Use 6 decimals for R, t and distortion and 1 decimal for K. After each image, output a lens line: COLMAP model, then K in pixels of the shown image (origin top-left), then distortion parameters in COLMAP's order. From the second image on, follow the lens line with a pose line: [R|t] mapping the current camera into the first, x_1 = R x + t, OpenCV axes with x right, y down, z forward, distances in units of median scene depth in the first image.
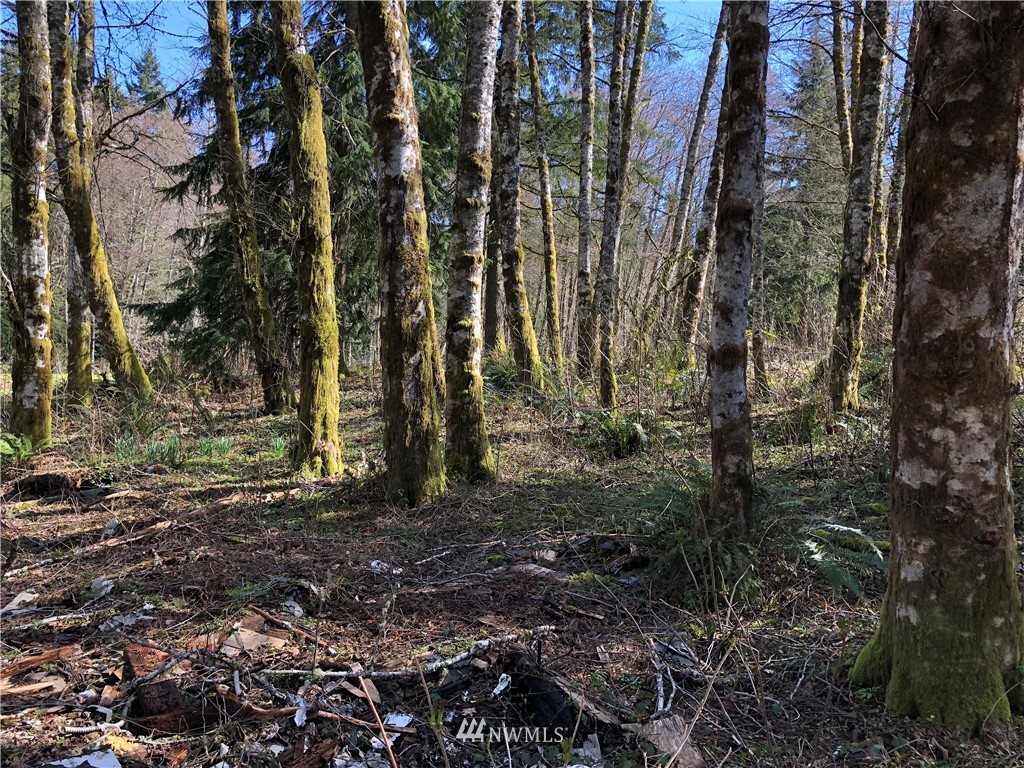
lens RADIAL K [[854.2, 0, 506.2], [0, 854.2, 389.9], [0, 0, 1]] dist [0.051359, -0.036152]
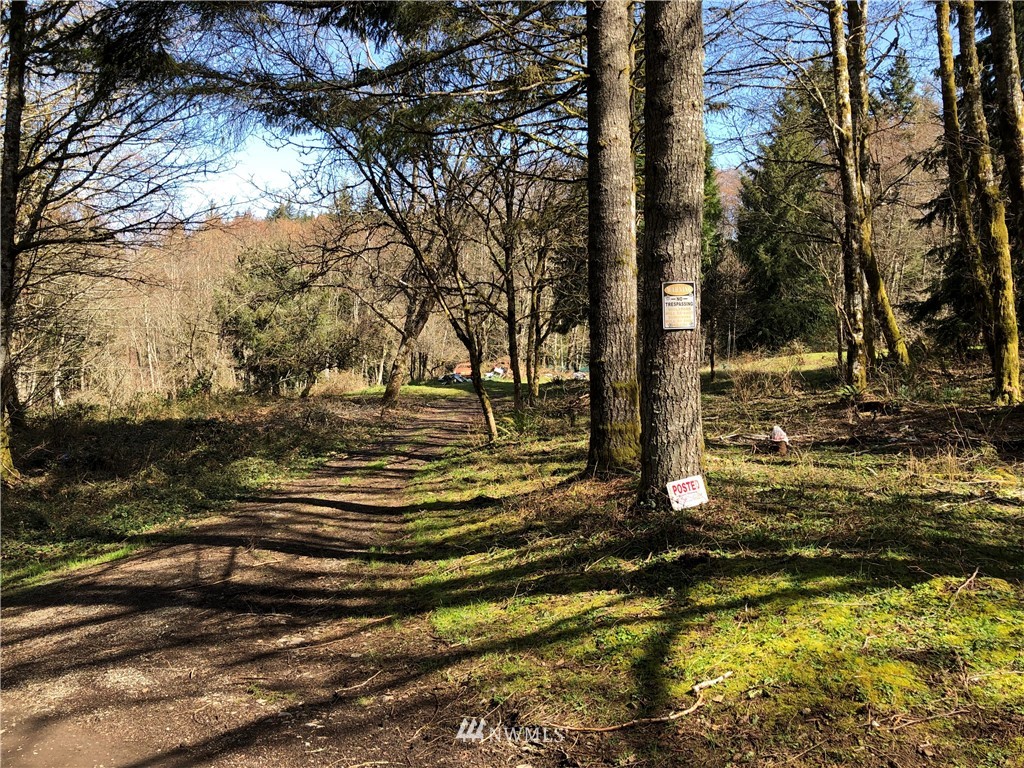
lens RADIAL K [[854.2, 0, 507.1], [0, 854.2, 364.6], [0, 0, 1]] dist [0.051359, -0.036152]
pose [[0.675224, -0.035354, -0.736765, 0.397138], [0.038360, 0.999182, -0.012791, -0.007081], [0.736615, -0.019626, 0.676028, -0.996254]]
